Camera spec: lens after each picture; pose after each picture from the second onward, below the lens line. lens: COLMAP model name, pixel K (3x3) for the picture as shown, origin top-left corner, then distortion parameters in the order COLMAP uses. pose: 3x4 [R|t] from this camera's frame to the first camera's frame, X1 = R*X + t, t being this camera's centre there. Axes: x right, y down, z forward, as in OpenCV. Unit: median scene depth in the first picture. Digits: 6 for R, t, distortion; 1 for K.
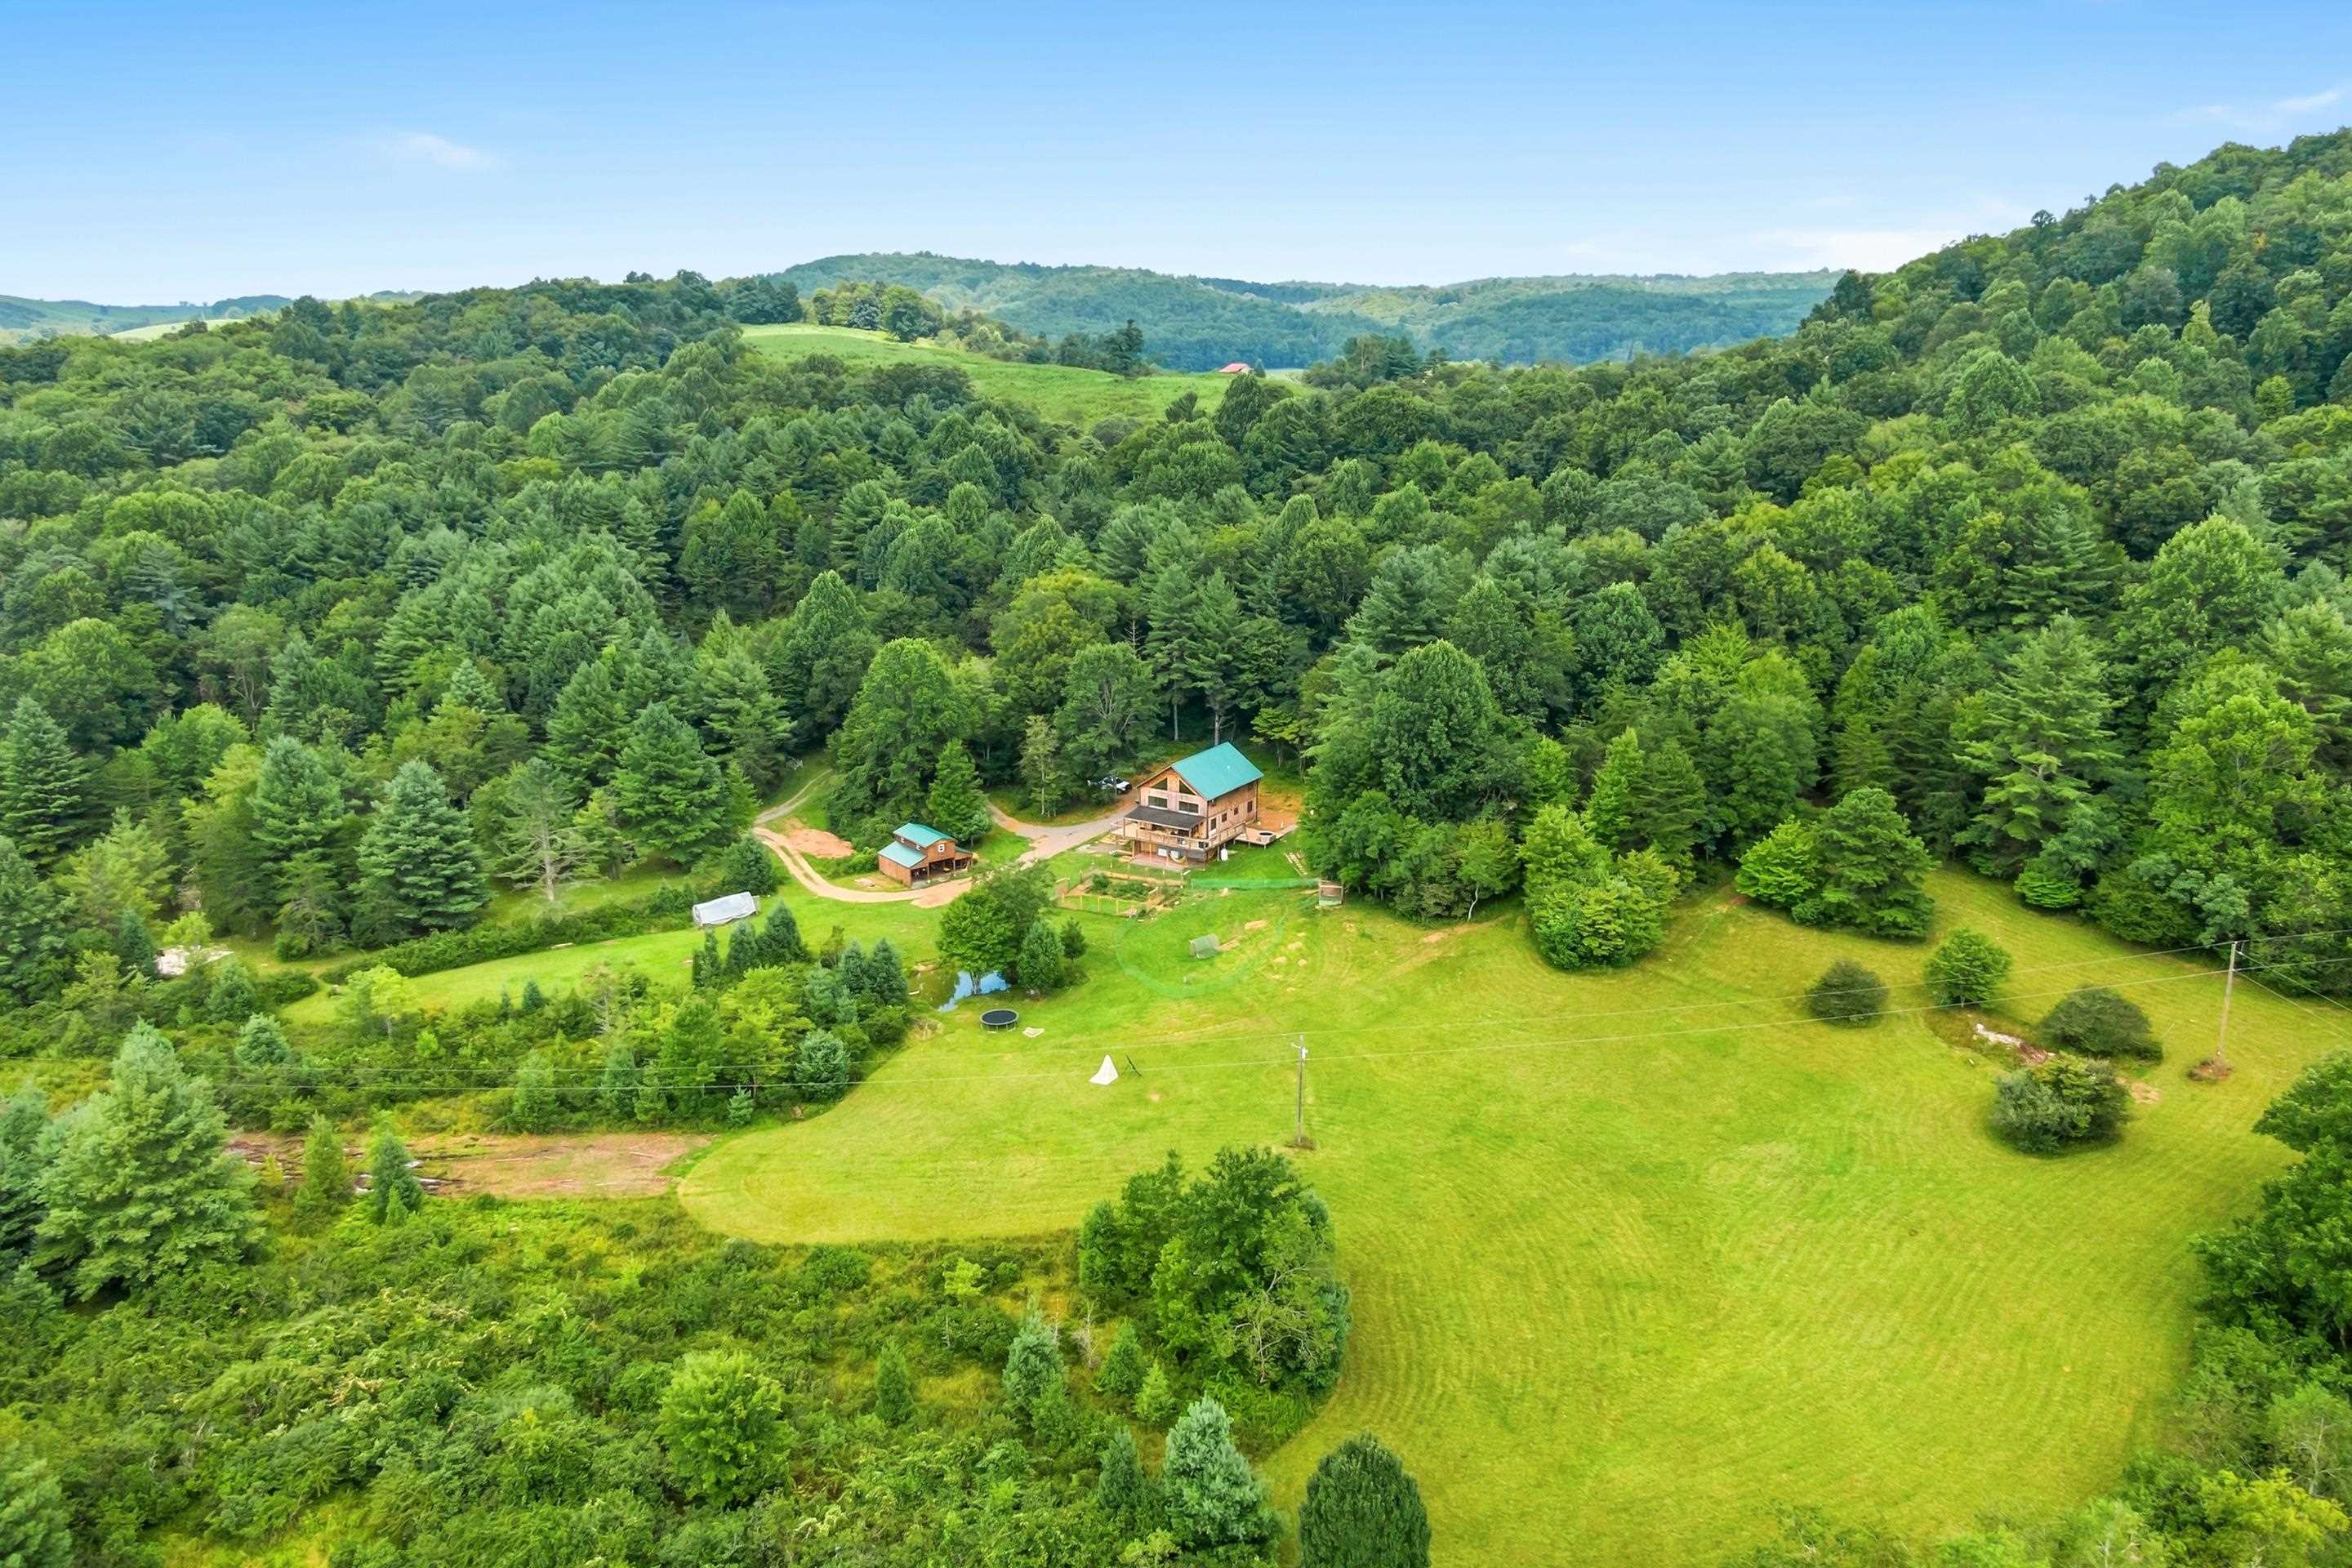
lens RADIAL K [[1687.4, 0, 1180.0], [0, 1687.4, 816.1], [0, 0, 1]] dist [0.044031, -0.065331]
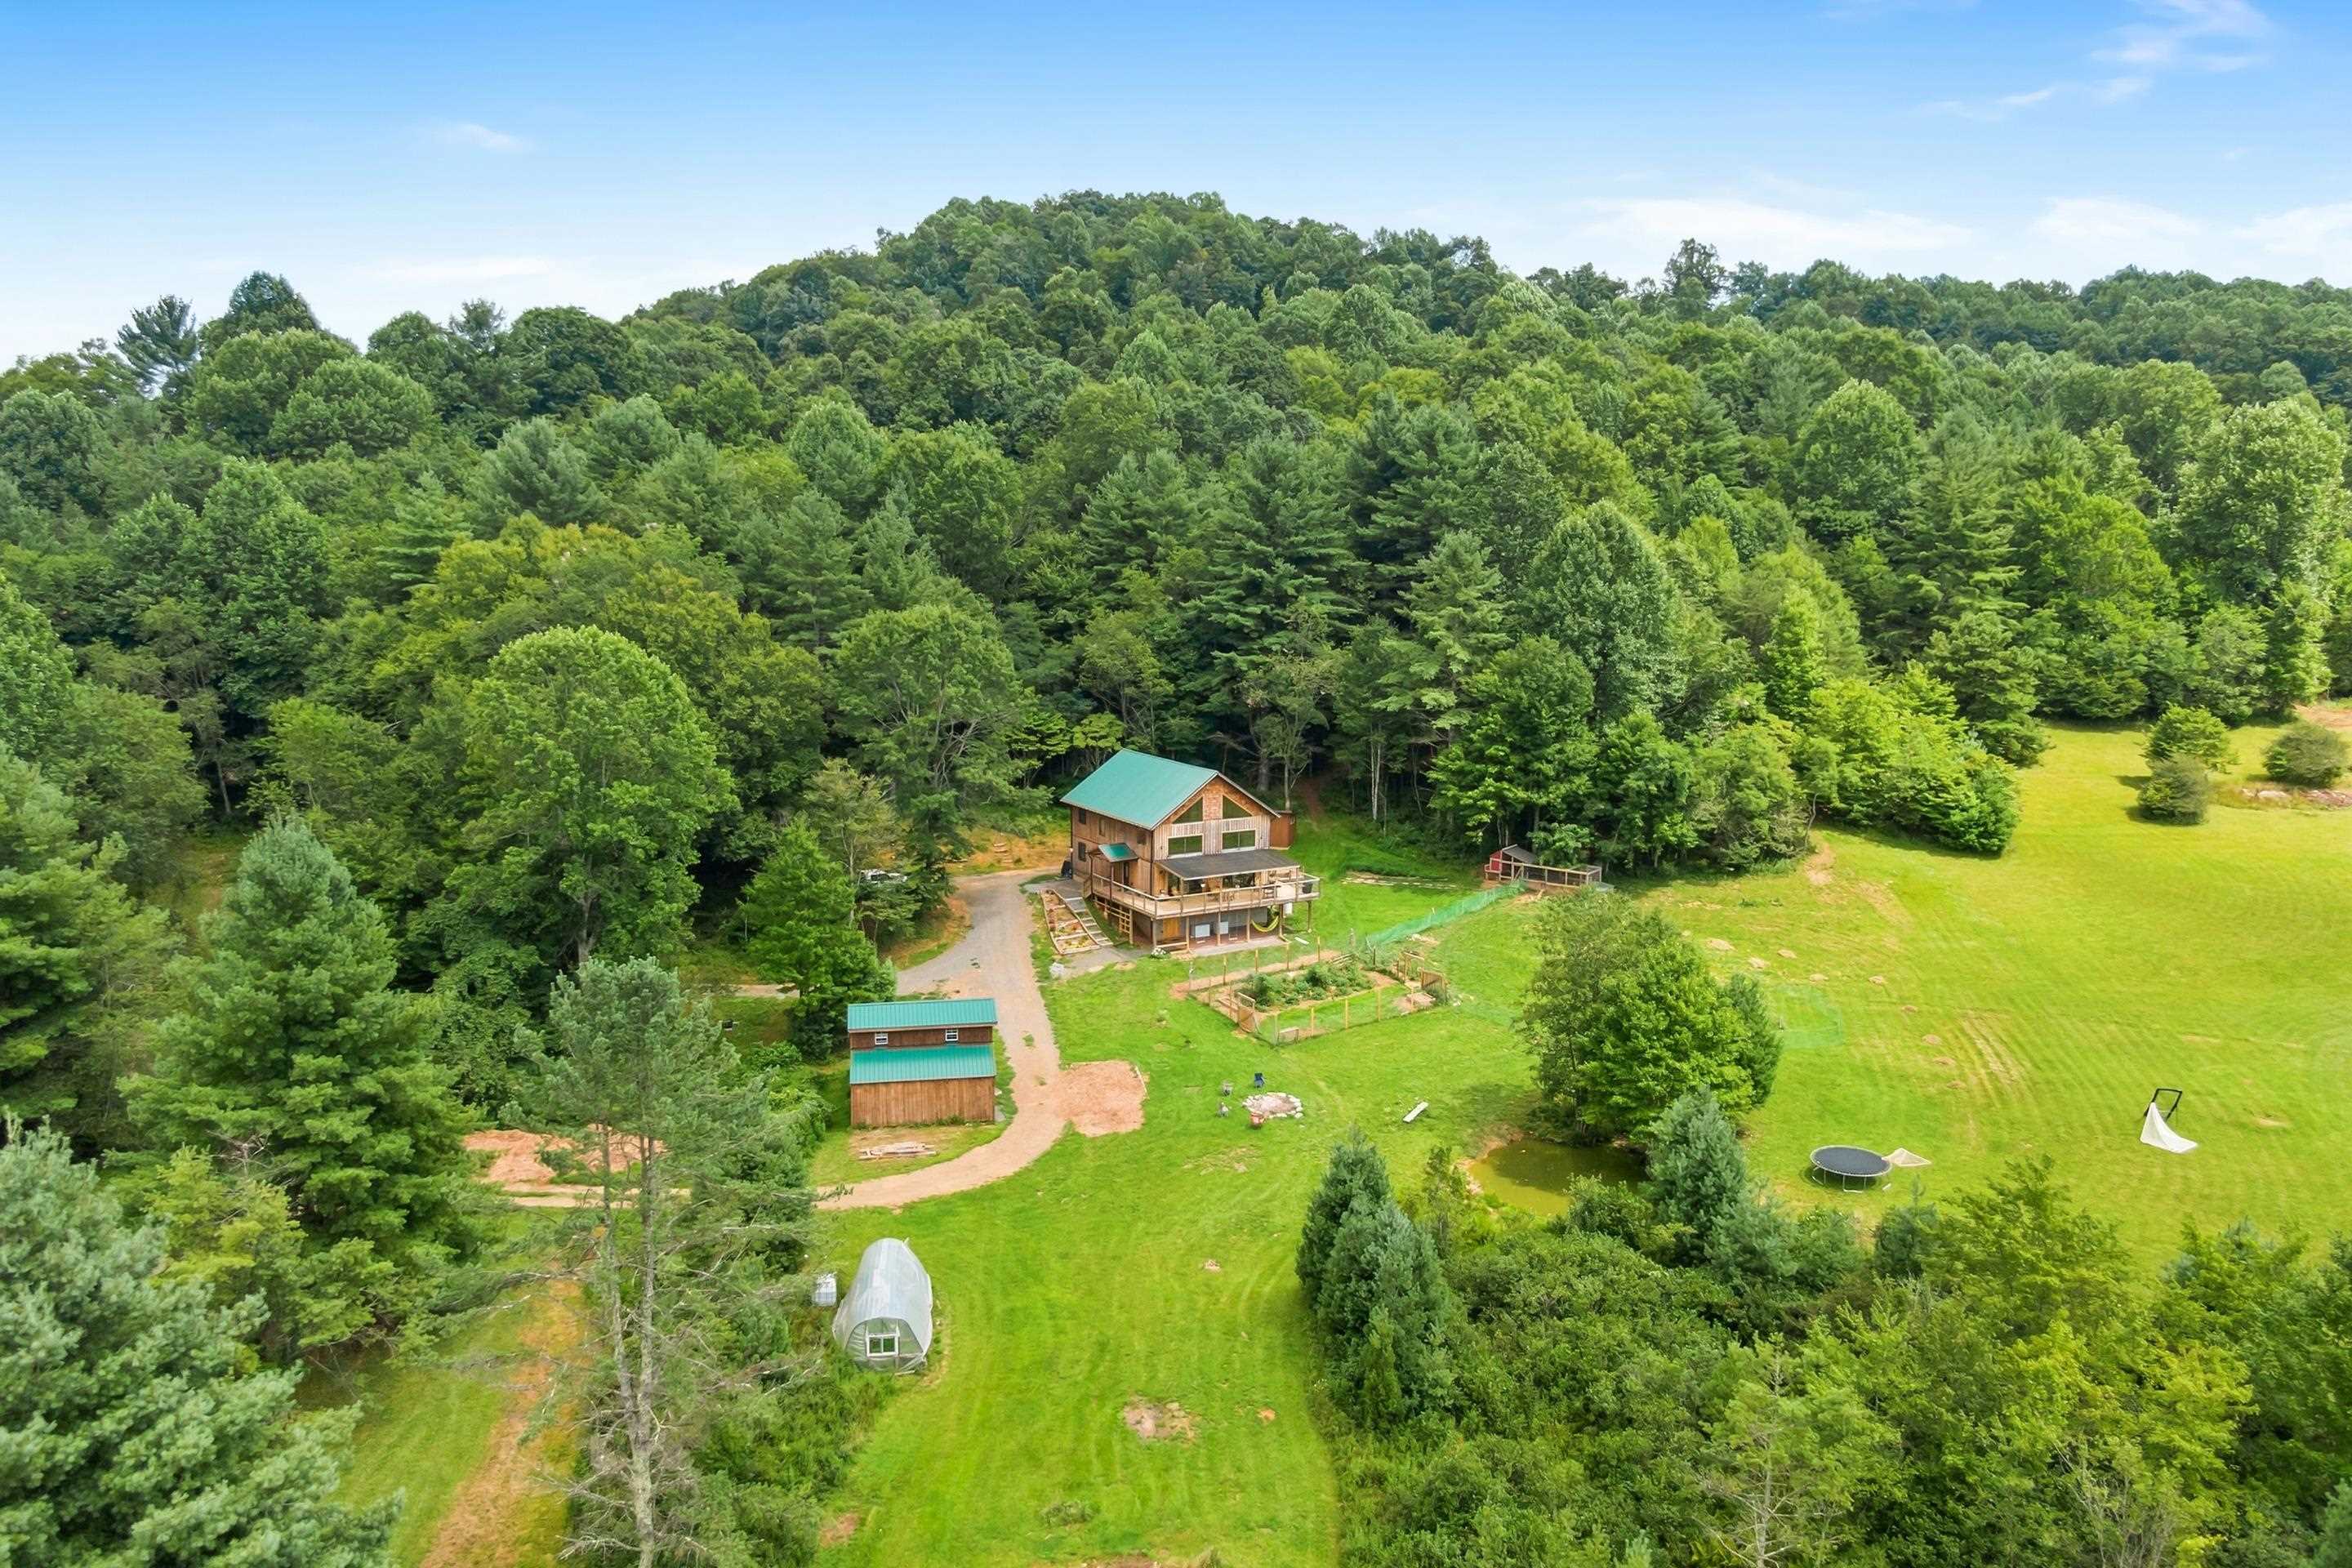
lens RADIAL K [[1687.4, 0, 1168.8], [0, 1687.4, 792.2], [0, 0, 1]] dist [0.044031, -0.065331]
pose [[0.481840, -0.141512, 0.864757, -0.507394], [0.245820, 0.969075, 0.021613, -0.039548], [-0.841073, 0.202160, 0.501725, 0.717917]]
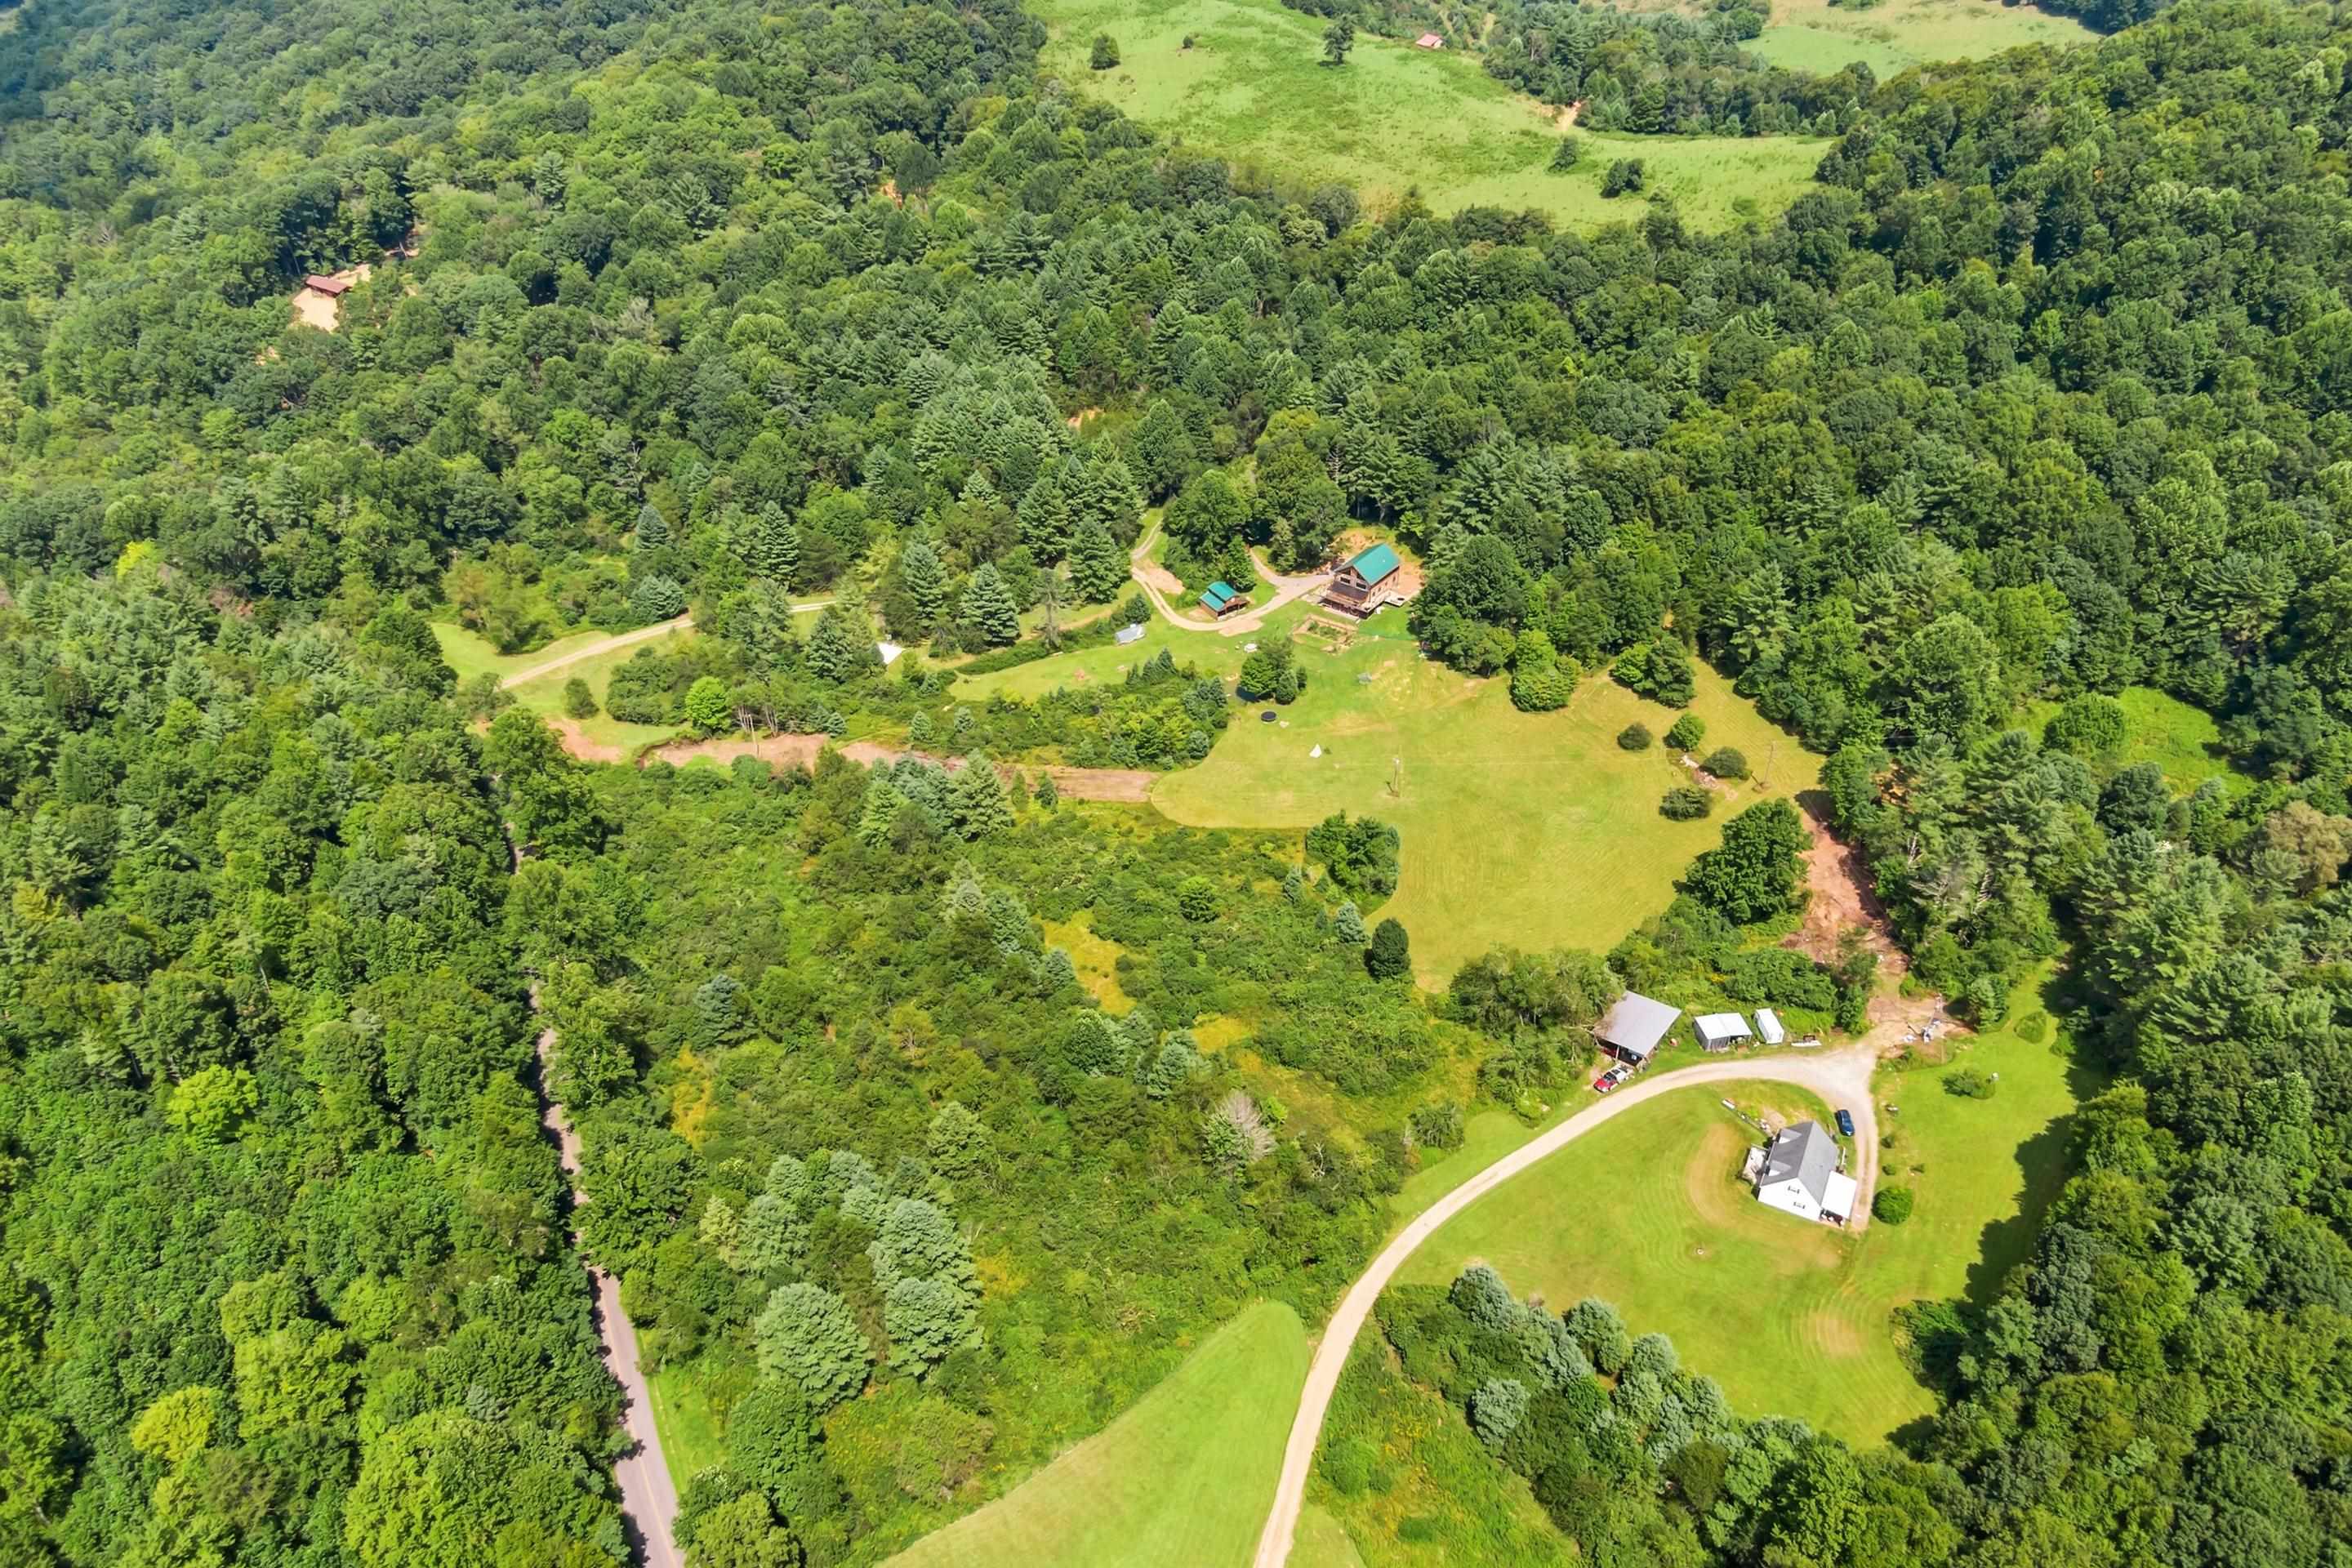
lens RADIAL K [[1687.4, 0, 1168.1], [0, 1687.4, 841.1], [0, 0, 1]] dist [0.044031, -0.065331]
pose [[0.993701, 0.055102, -0.097586, -0.009446], [-0.015947, 0.931436, 0.363556, -0.432496], [0.110928, -0.359709, 0.926447, -0.927513]]
